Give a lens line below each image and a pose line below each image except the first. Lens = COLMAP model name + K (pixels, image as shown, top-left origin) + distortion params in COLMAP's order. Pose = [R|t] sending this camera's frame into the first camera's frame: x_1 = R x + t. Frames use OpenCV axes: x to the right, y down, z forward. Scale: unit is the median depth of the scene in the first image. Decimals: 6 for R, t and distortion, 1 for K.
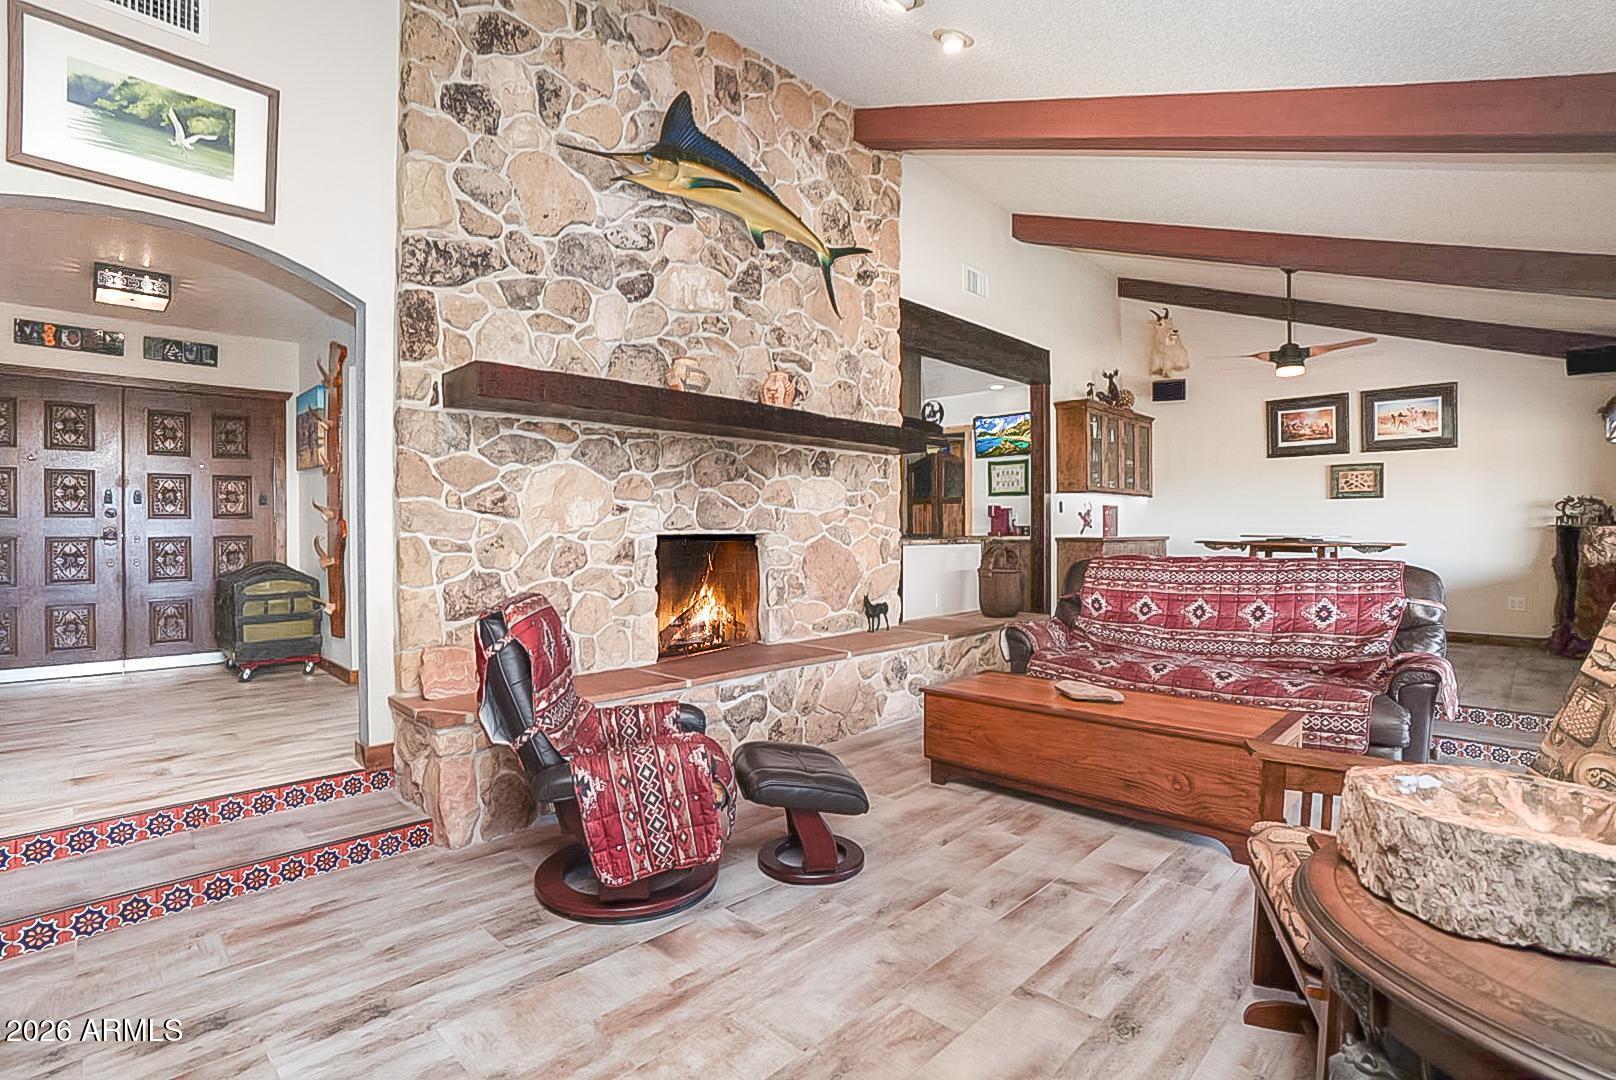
lens RADIAL K [[763.5, 0, 783.6], [0, 763.5, 532.8], [0, 0, 1]] dist [-0.073045, 0.028997]
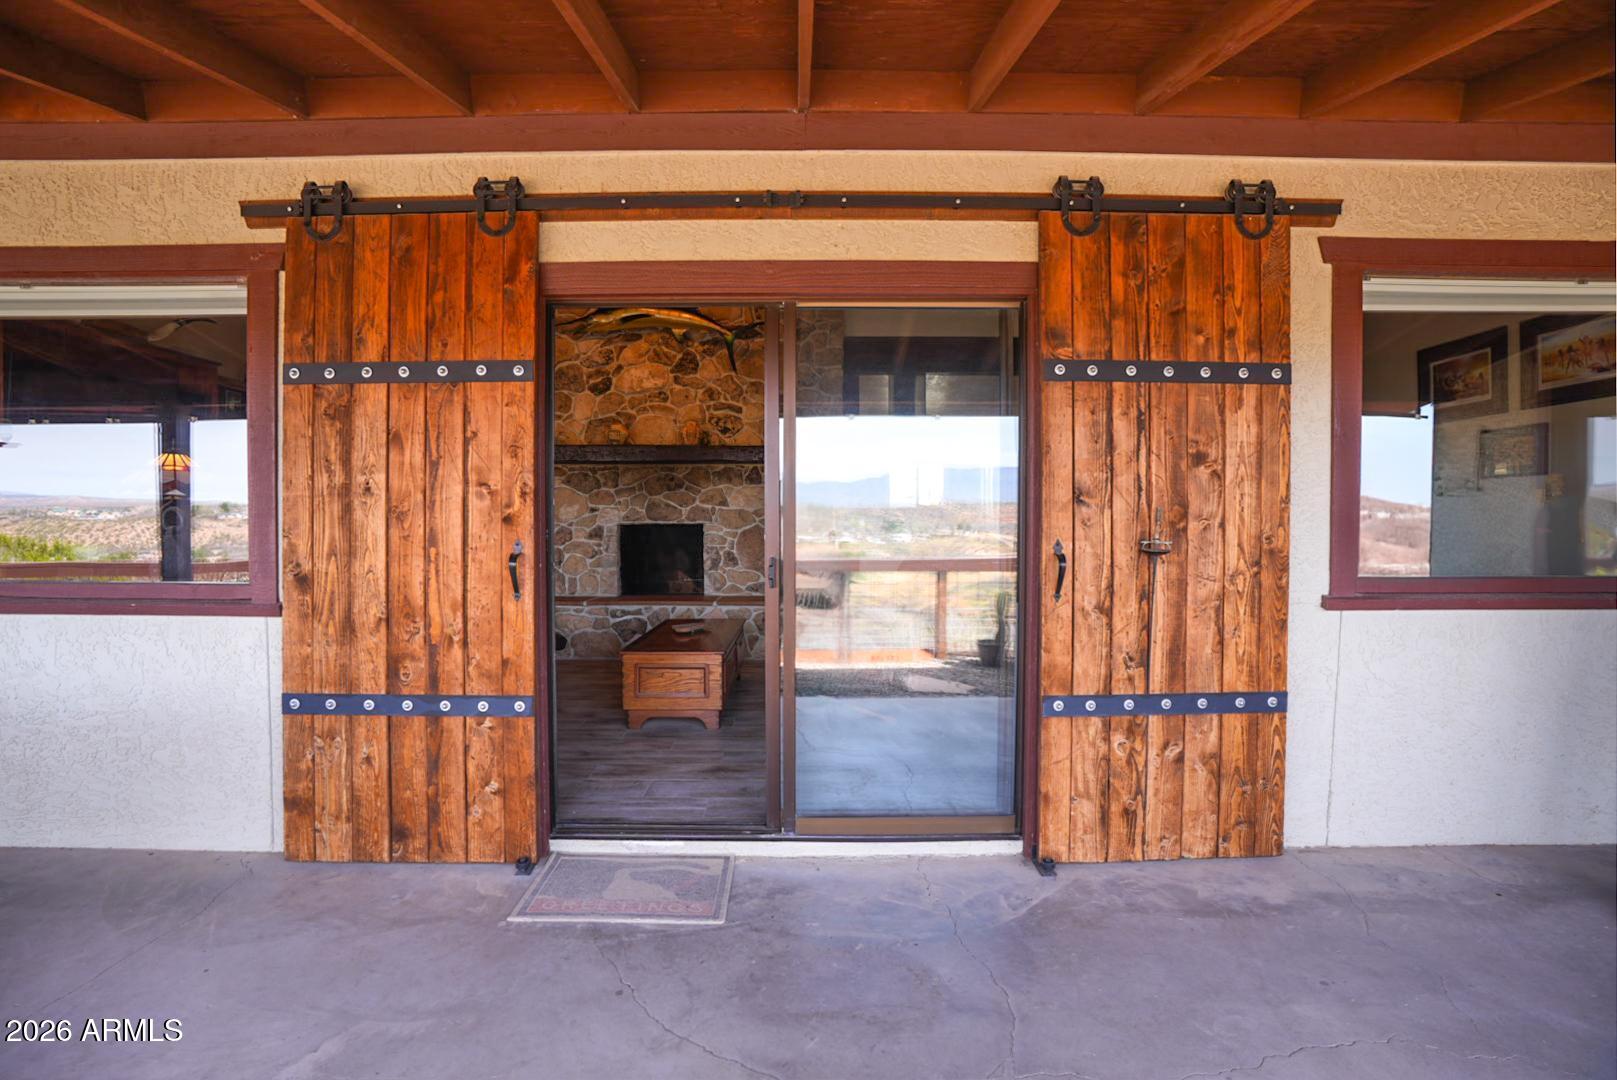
lens RADIAL K [[736.9, 0, 801.8], [0, 736.9, 537.1], [0, 0, 1]] dist [-0.065685, 0.024557]
pose [[0.703392, 0.016555, -0.710610, 0.827201], [-0.004538, 0.999813, 0.018801, -0.000267], [0.710788, -0.009999, 0.703335, 0.064163]]
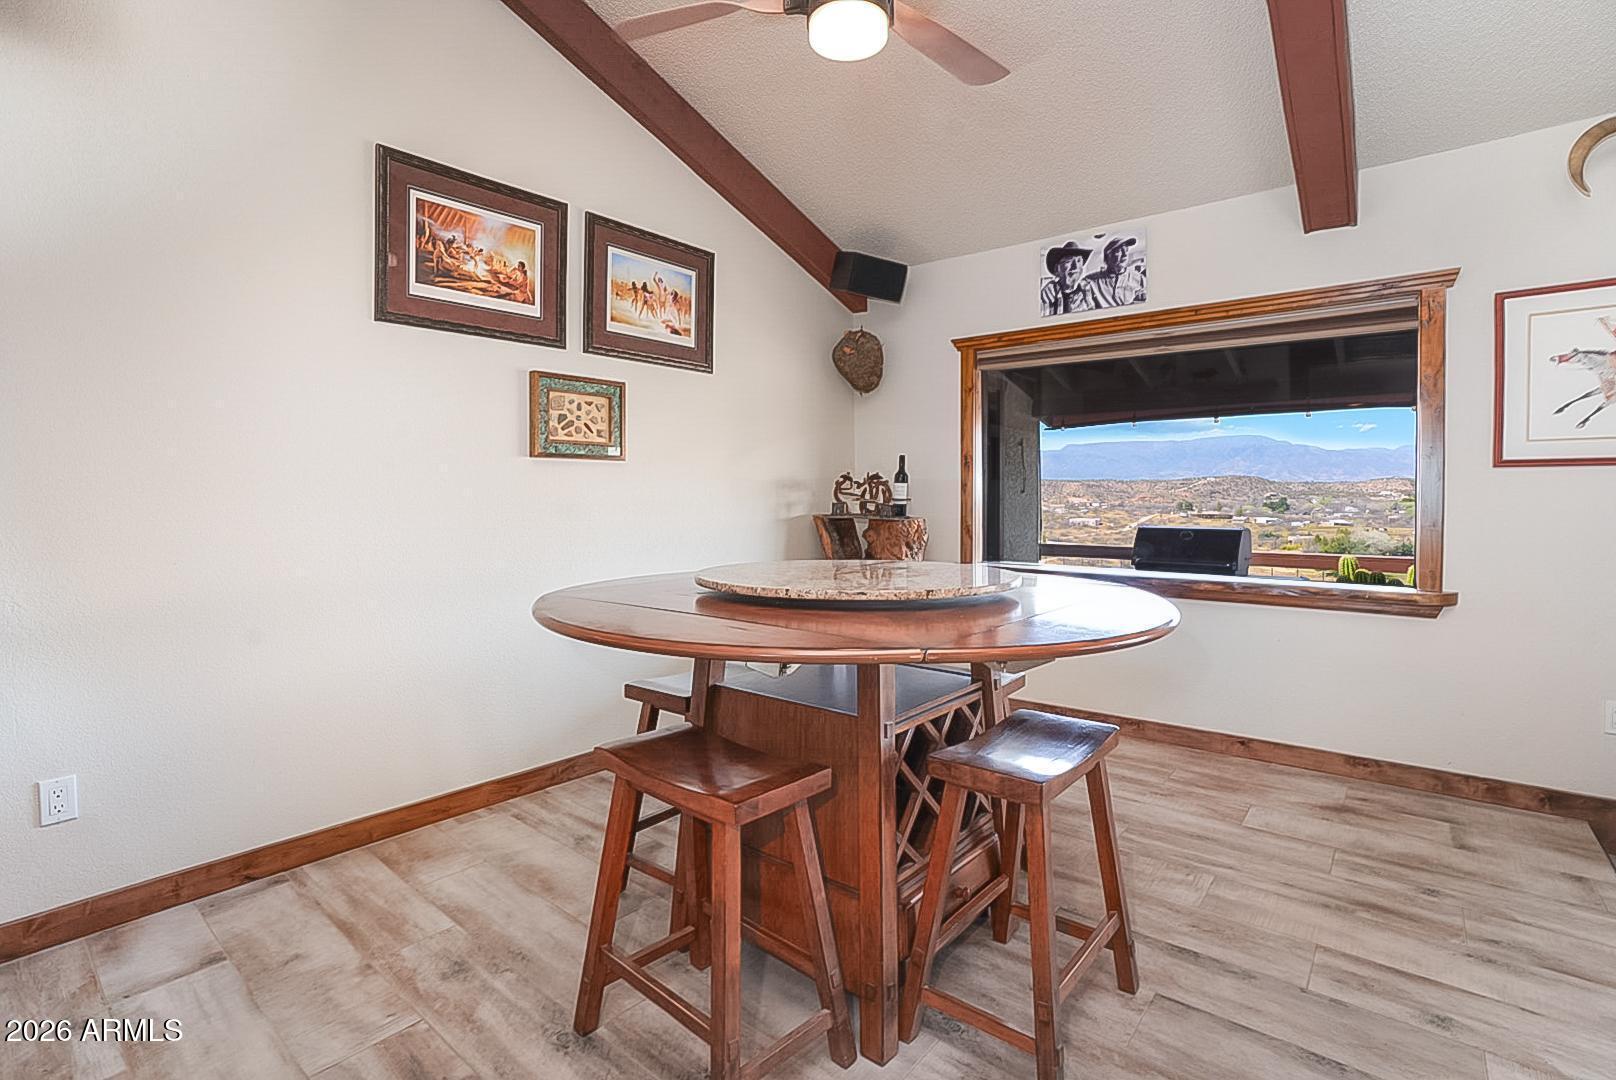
lens RADIAL K [[739.4, 0, 803.4], [0, 739.4, 533.0], [0, 0, 1]] dist [-0.068412, 0.025649]
pose [[-0.091239, -0.044186, 0.994848, 0.362990], [0.010946, 0.998910, 0.045370, -0.023106], [-0.995769, 0.015029, -0.090656, 0.967138]]
